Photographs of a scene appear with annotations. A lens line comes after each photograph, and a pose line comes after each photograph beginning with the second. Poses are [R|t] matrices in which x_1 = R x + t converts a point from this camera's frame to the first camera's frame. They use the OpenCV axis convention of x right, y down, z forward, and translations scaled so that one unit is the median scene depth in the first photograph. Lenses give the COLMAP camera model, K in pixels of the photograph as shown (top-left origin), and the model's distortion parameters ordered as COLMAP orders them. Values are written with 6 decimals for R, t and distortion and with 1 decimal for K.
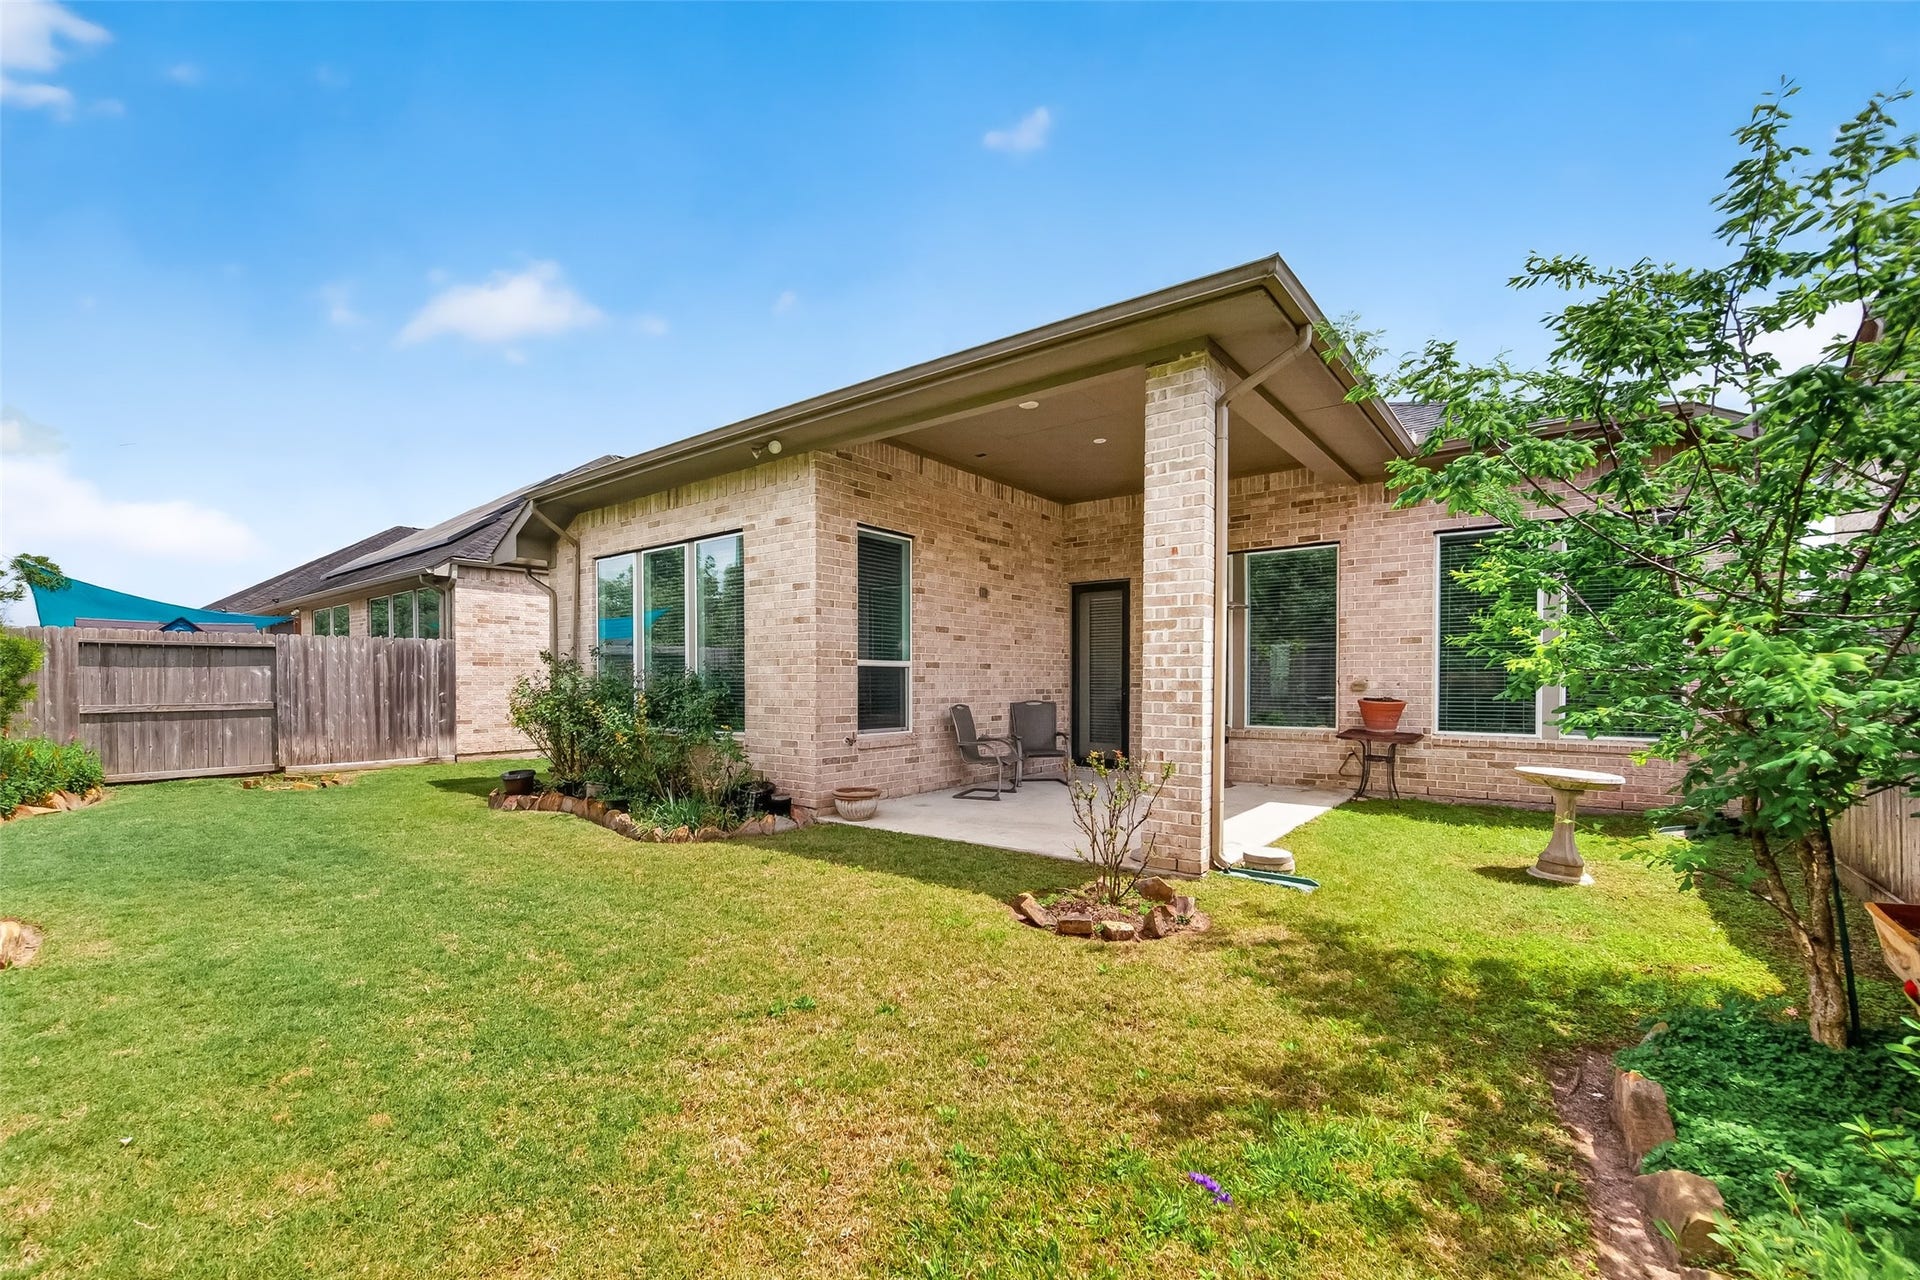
lens RADIAL K [[764.5, 0, 972.9], [0, 764.5, 693.8], [0, 0, 1]] dist [-0.008711, -0.000187]
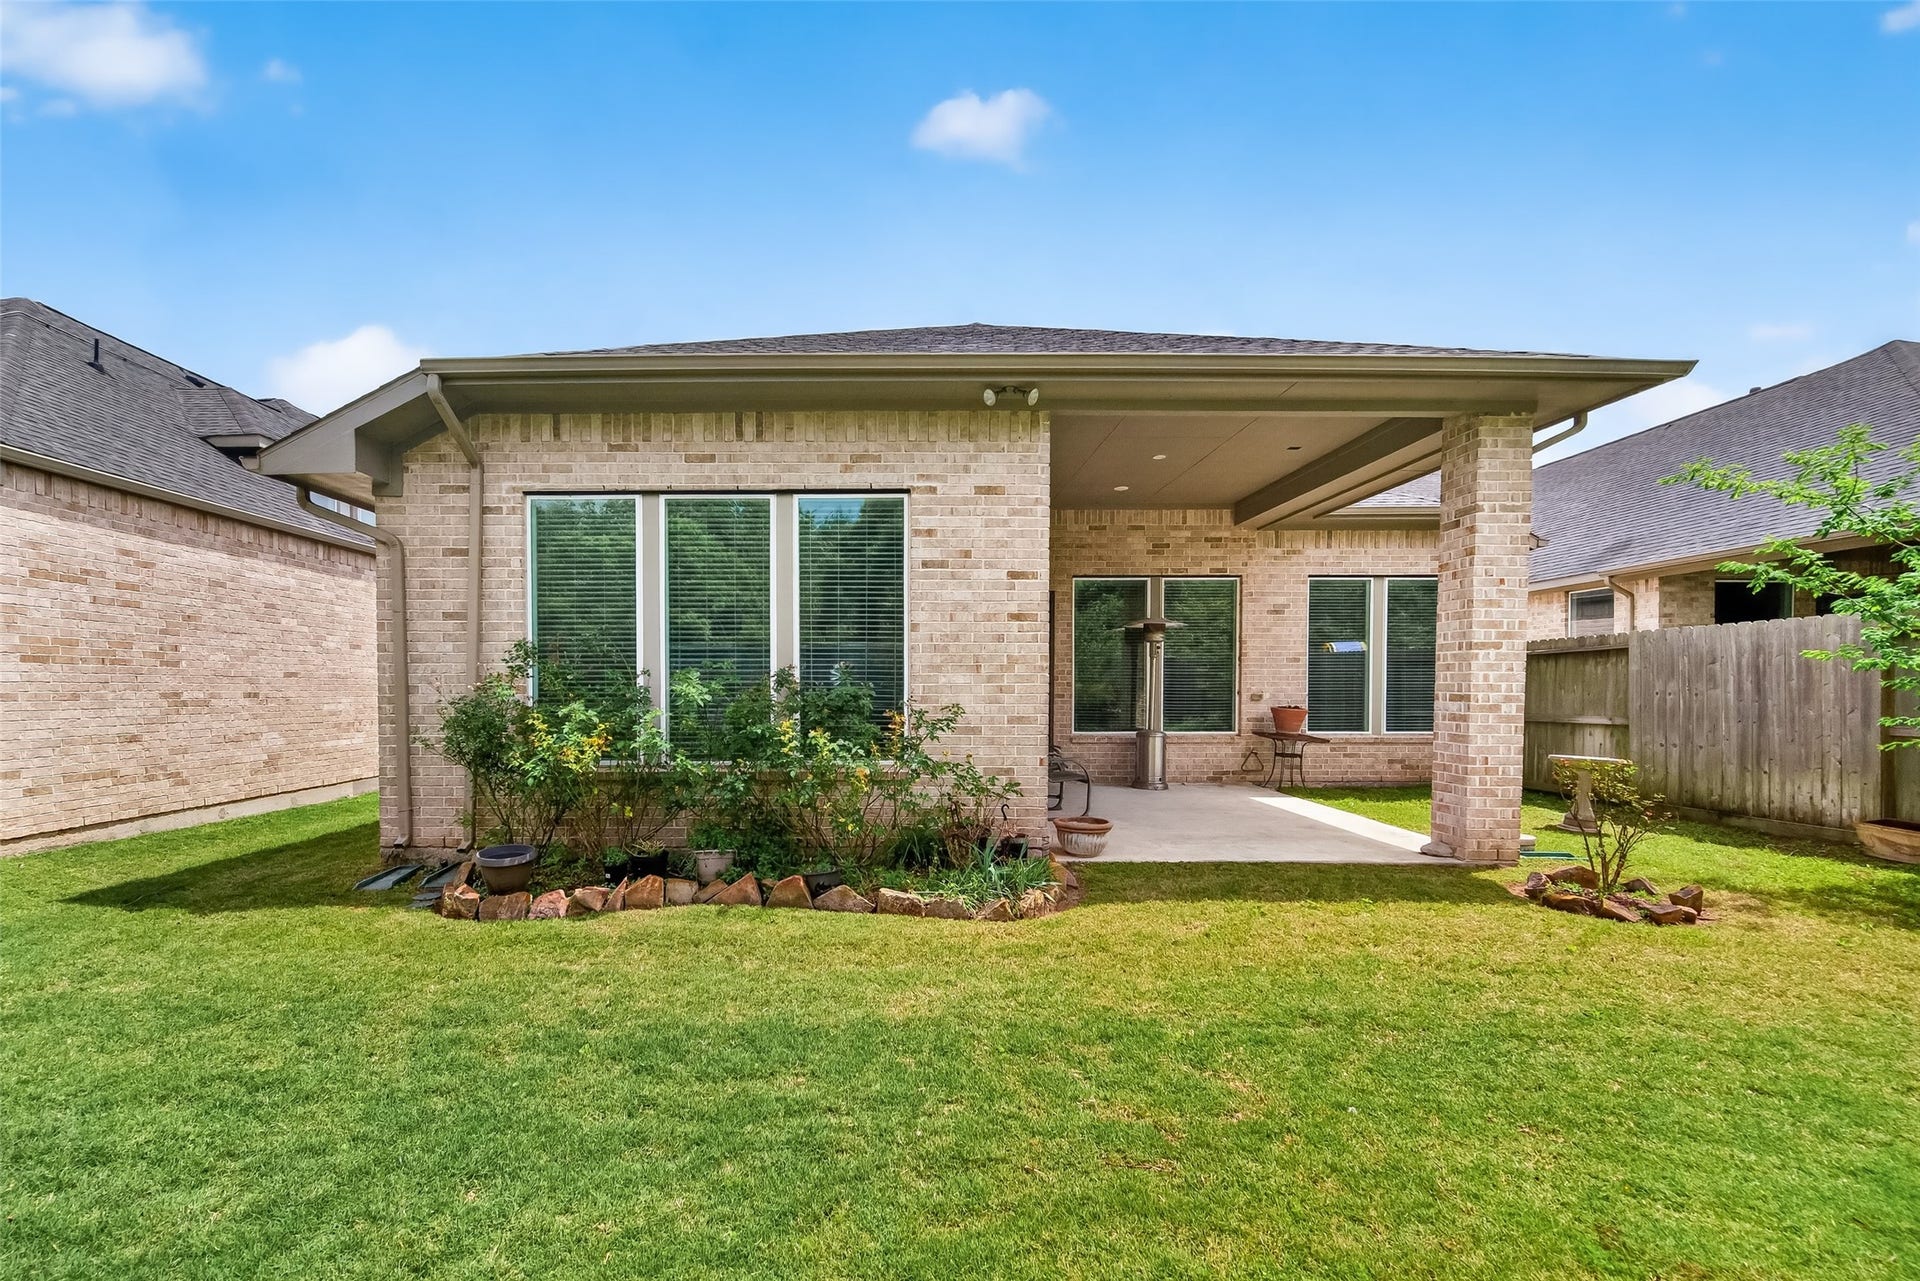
lens RADIAL K [[764.5, 0, 891.0], [0, 764.5, 700.7], [0, 0, 1]] dist [-0.008711, -0.000187]
pose [[0.807958, -0.007248, 0.589196, -0.695129], [0.008316, 0.999965, 0.000898, -0.009905], [-0.589182, 0.004174, 0.807990, 0.373309]]
